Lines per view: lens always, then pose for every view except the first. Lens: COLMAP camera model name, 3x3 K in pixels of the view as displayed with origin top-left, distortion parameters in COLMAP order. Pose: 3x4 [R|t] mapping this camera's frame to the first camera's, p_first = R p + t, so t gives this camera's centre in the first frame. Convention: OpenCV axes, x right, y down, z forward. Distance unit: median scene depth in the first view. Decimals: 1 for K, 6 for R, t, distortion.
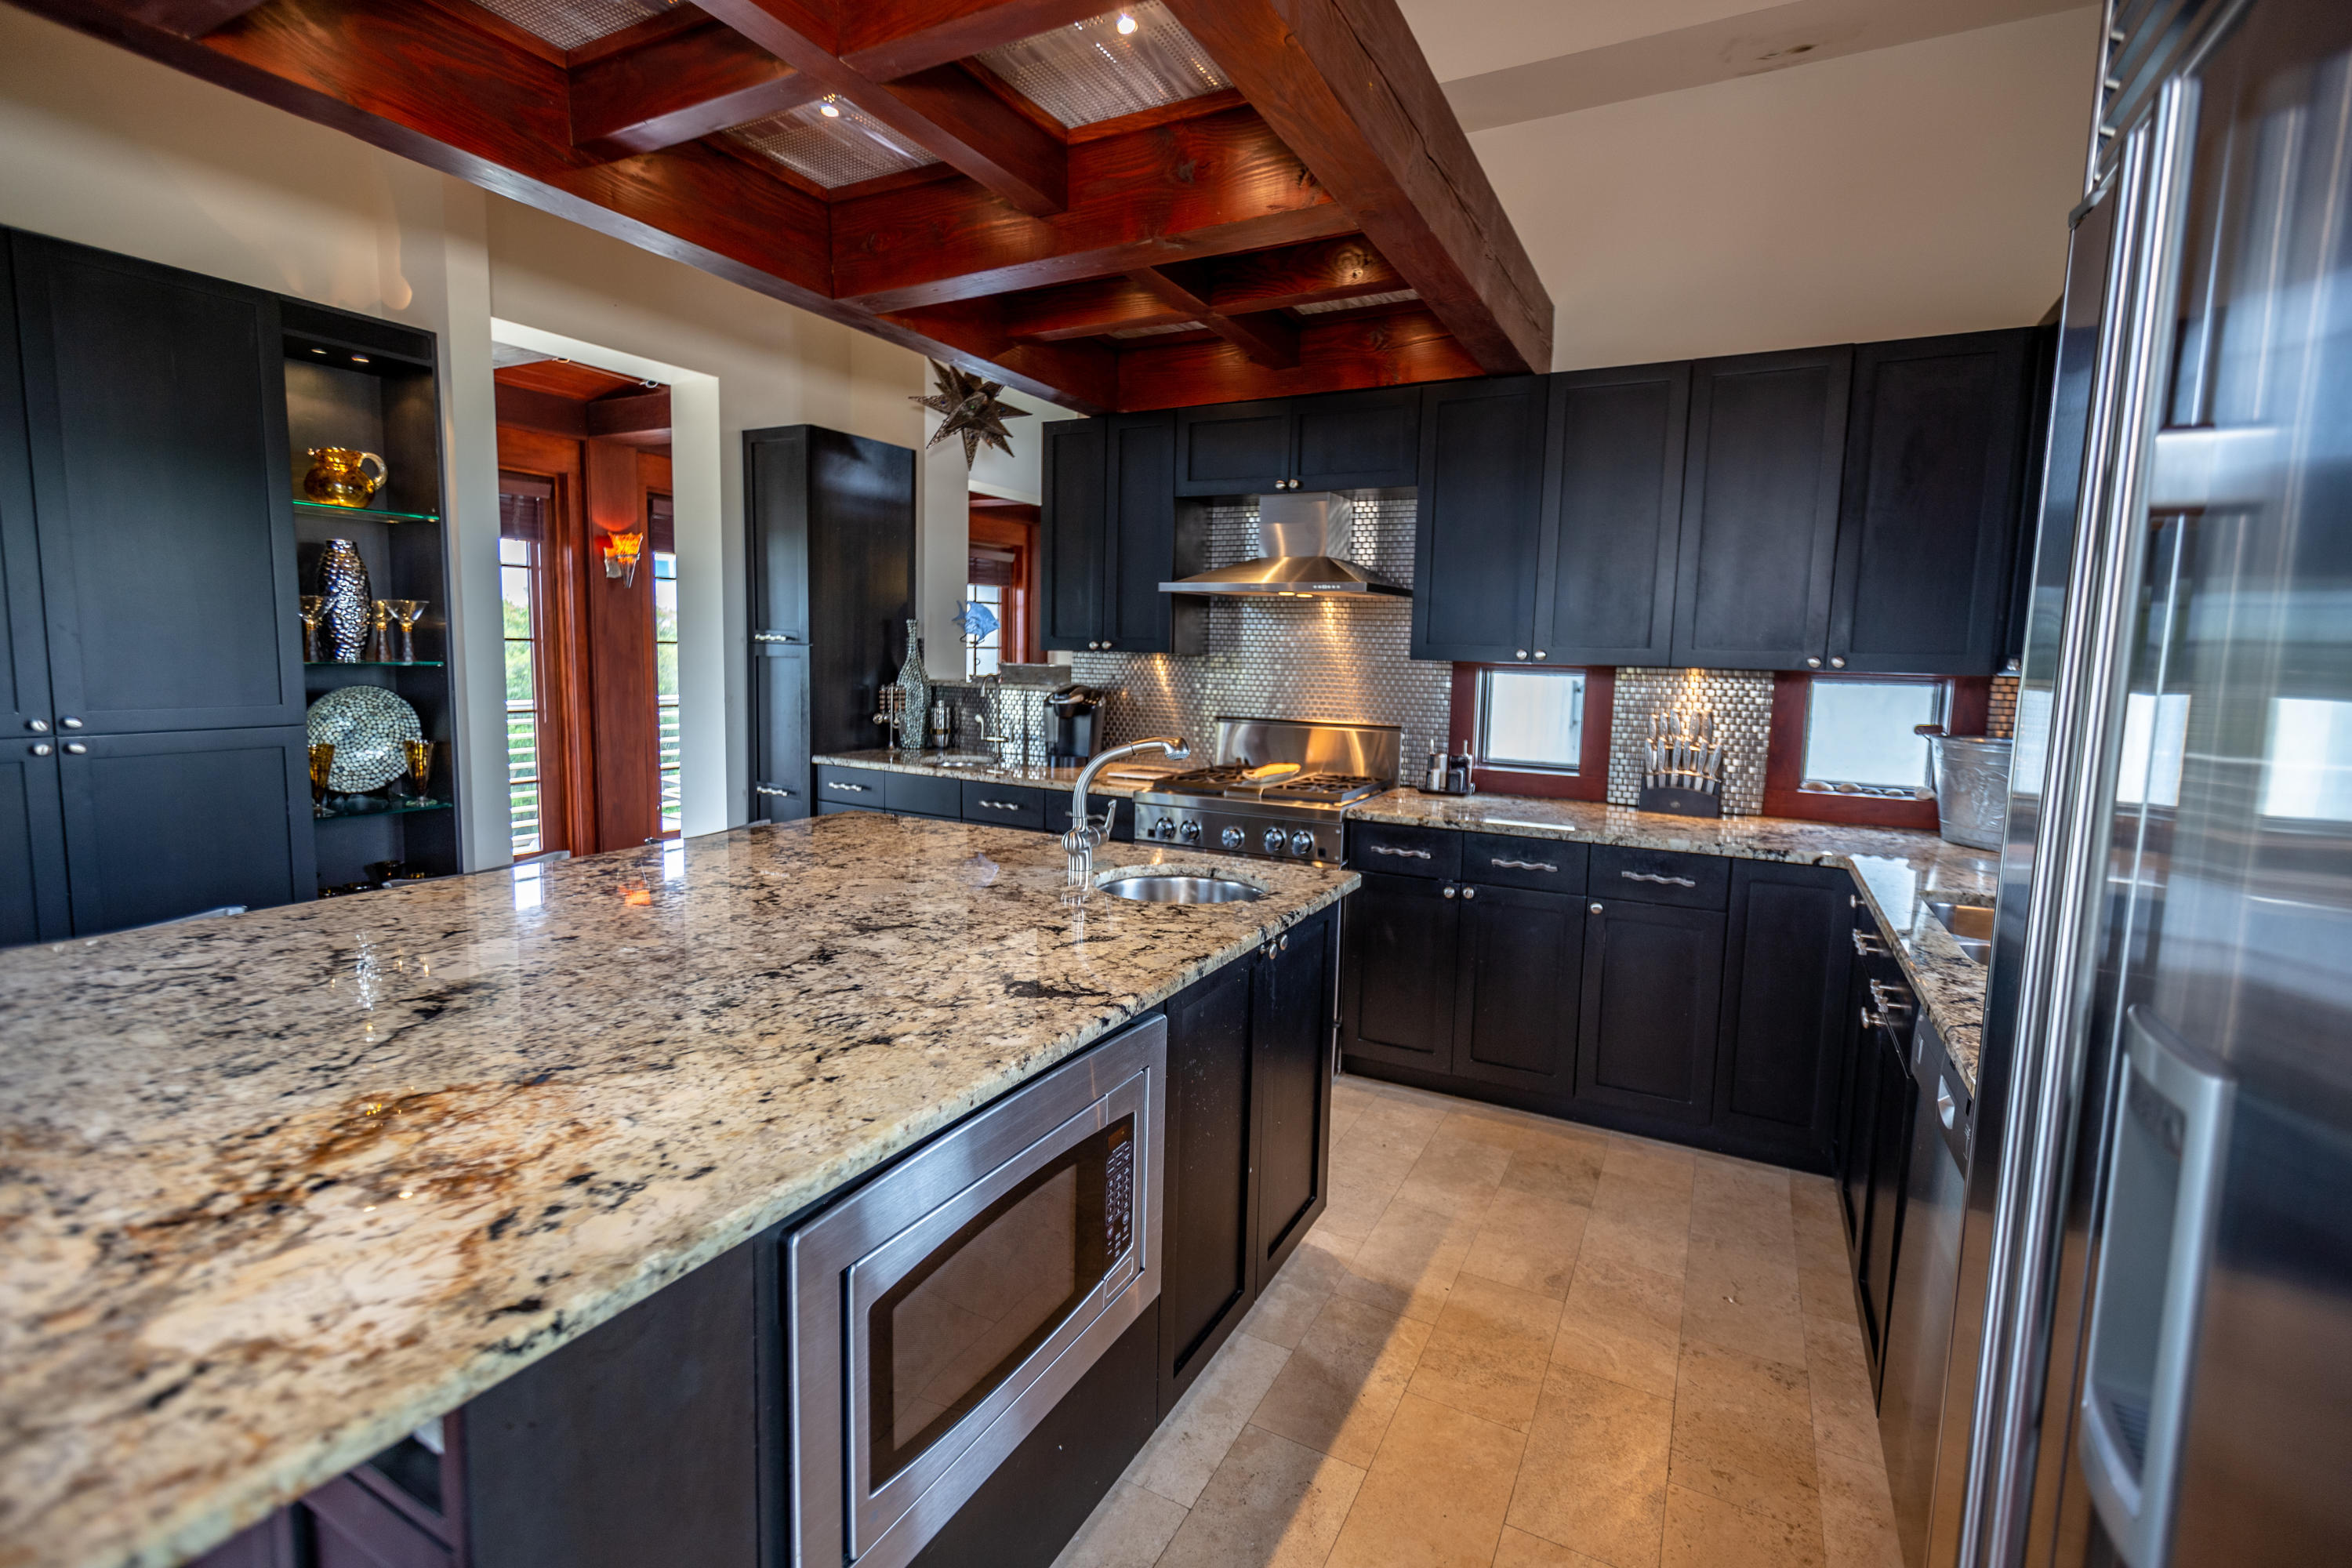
lens RADIAL K [[1061.5, 0, 1162.4], [0, 1061.5, 773.0], [0, 0, 1]] dist [0.003321, -0.001234]
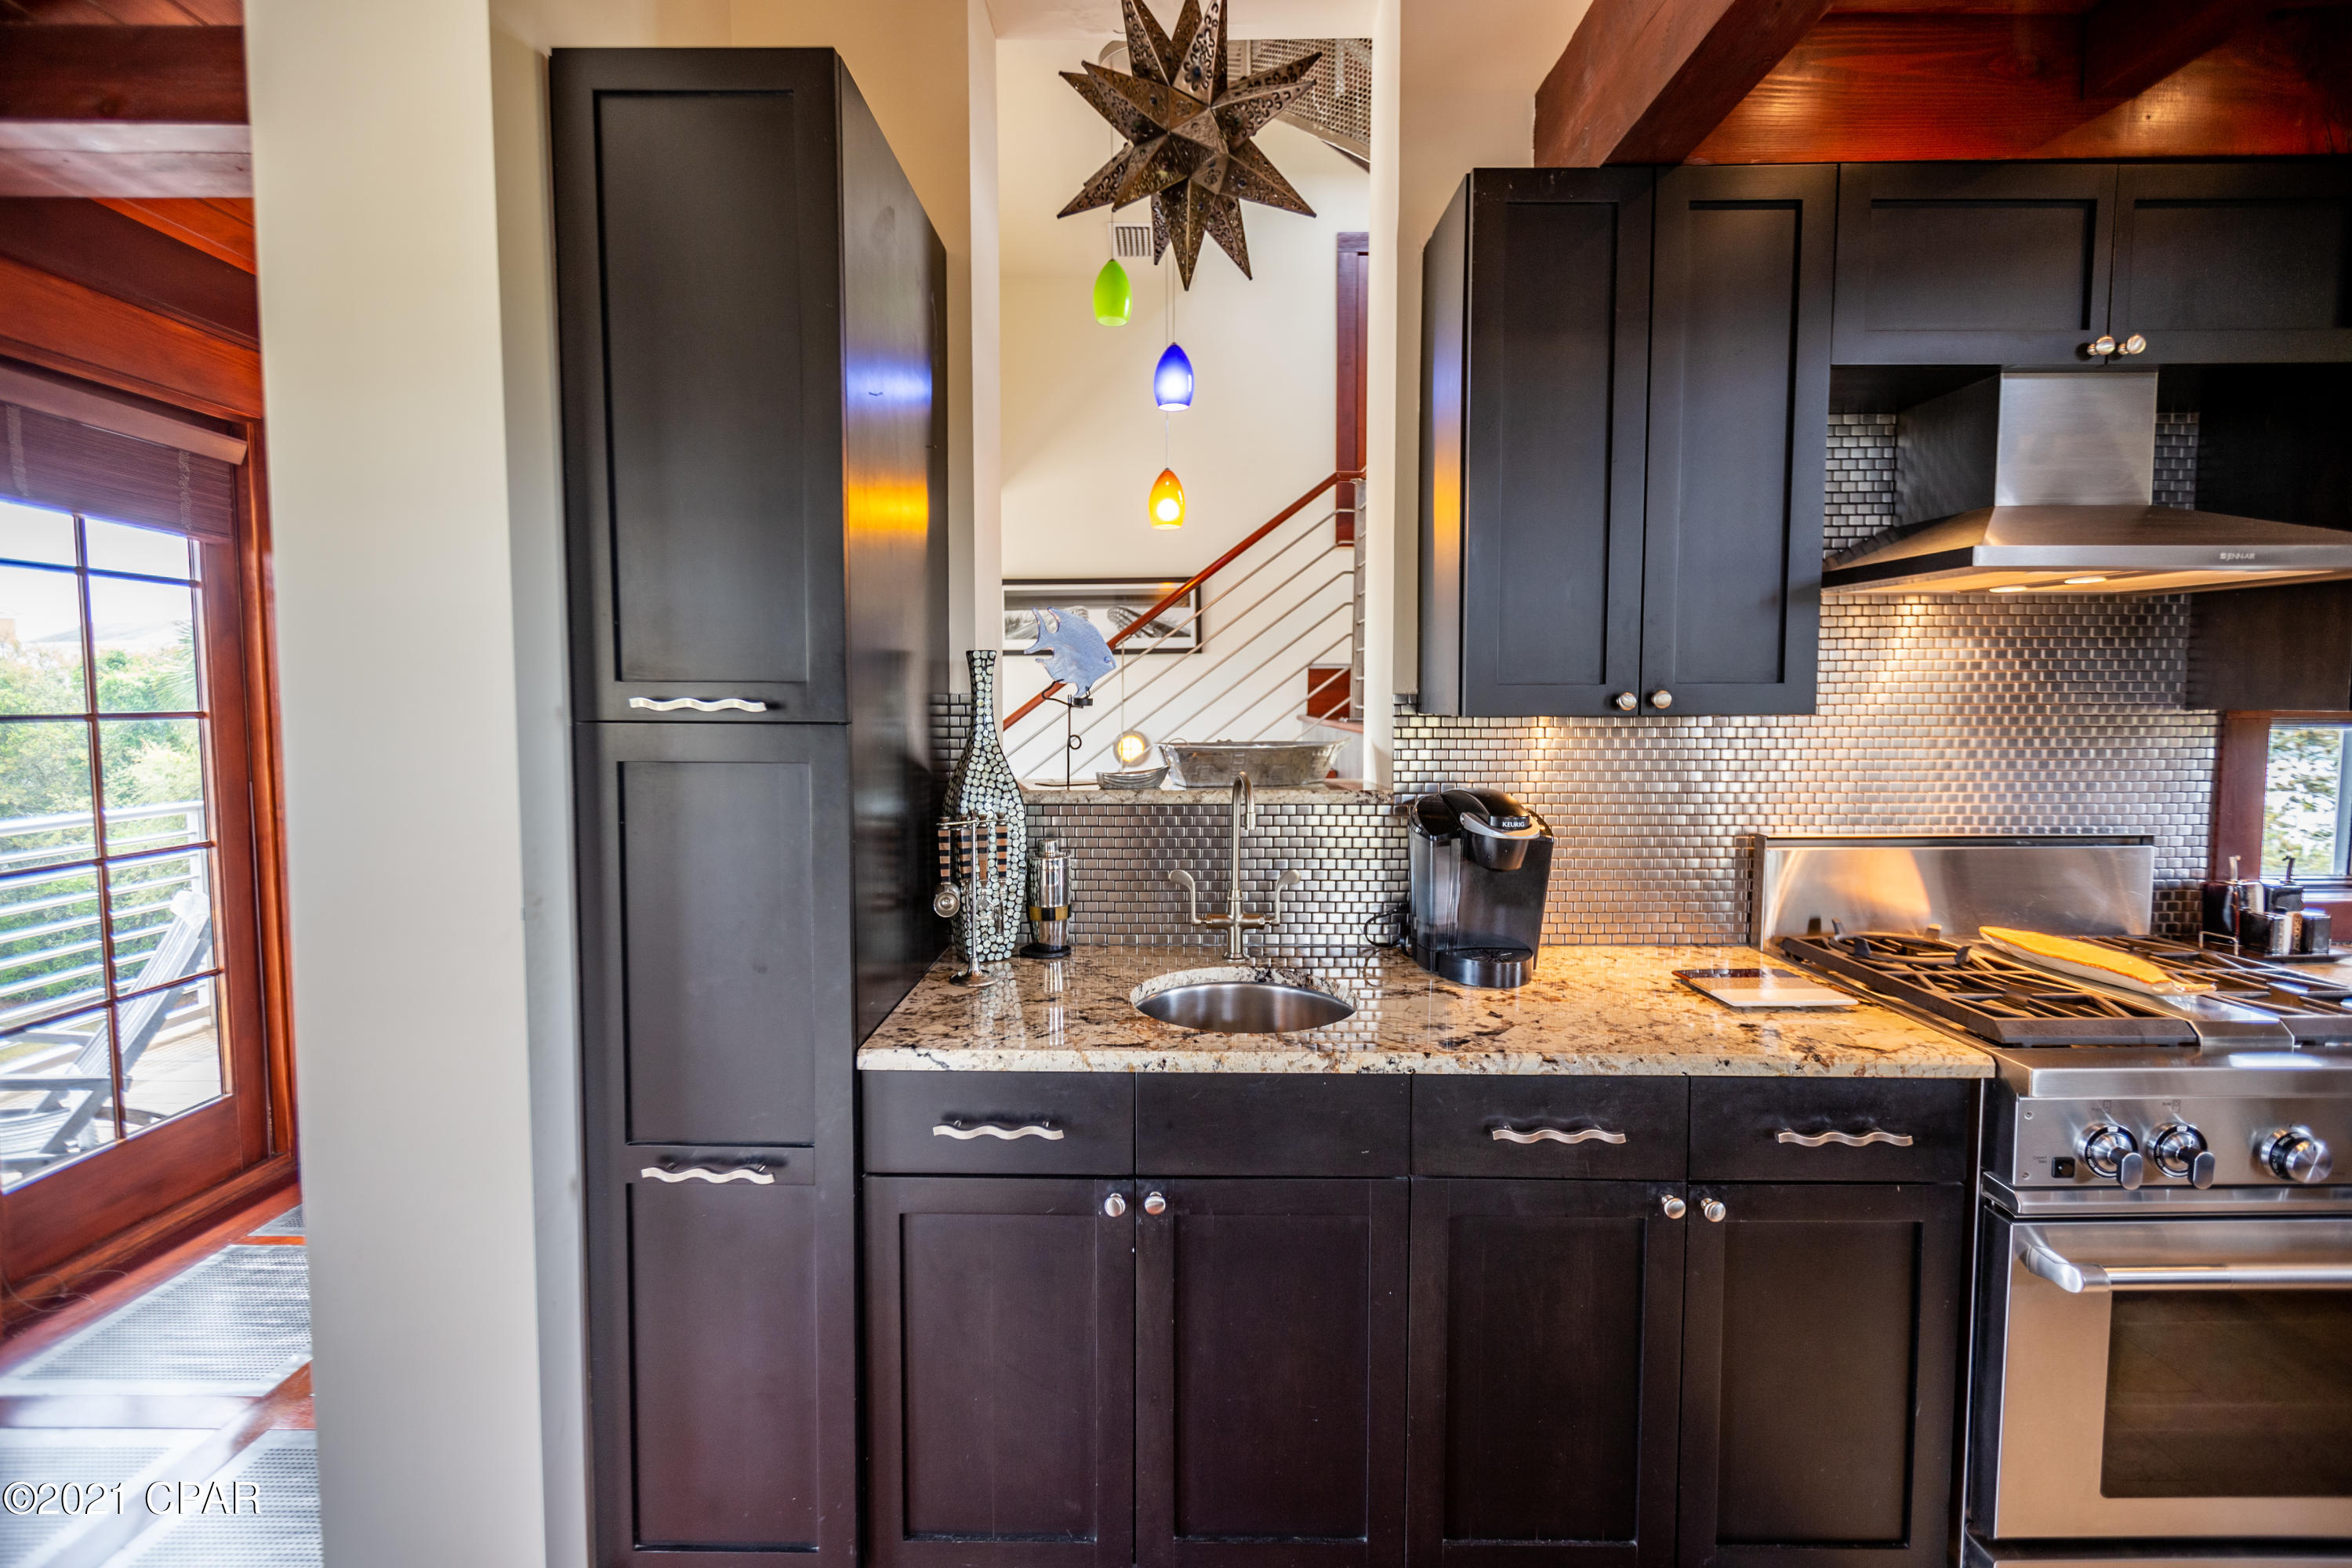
lens RADIAL K [[1061.5, 0, 1168.3], [0, 1061.5, 768.5], [0, 0, 1]] dist [0.003321, -0.001234]
pose [[0.880244, -0.059089, 0.470828, -0.543795], [0.080246, 0.996462, -0.024967, -0.122303], [-0.467687, 0.059759, 0.881872, 0.894016]]
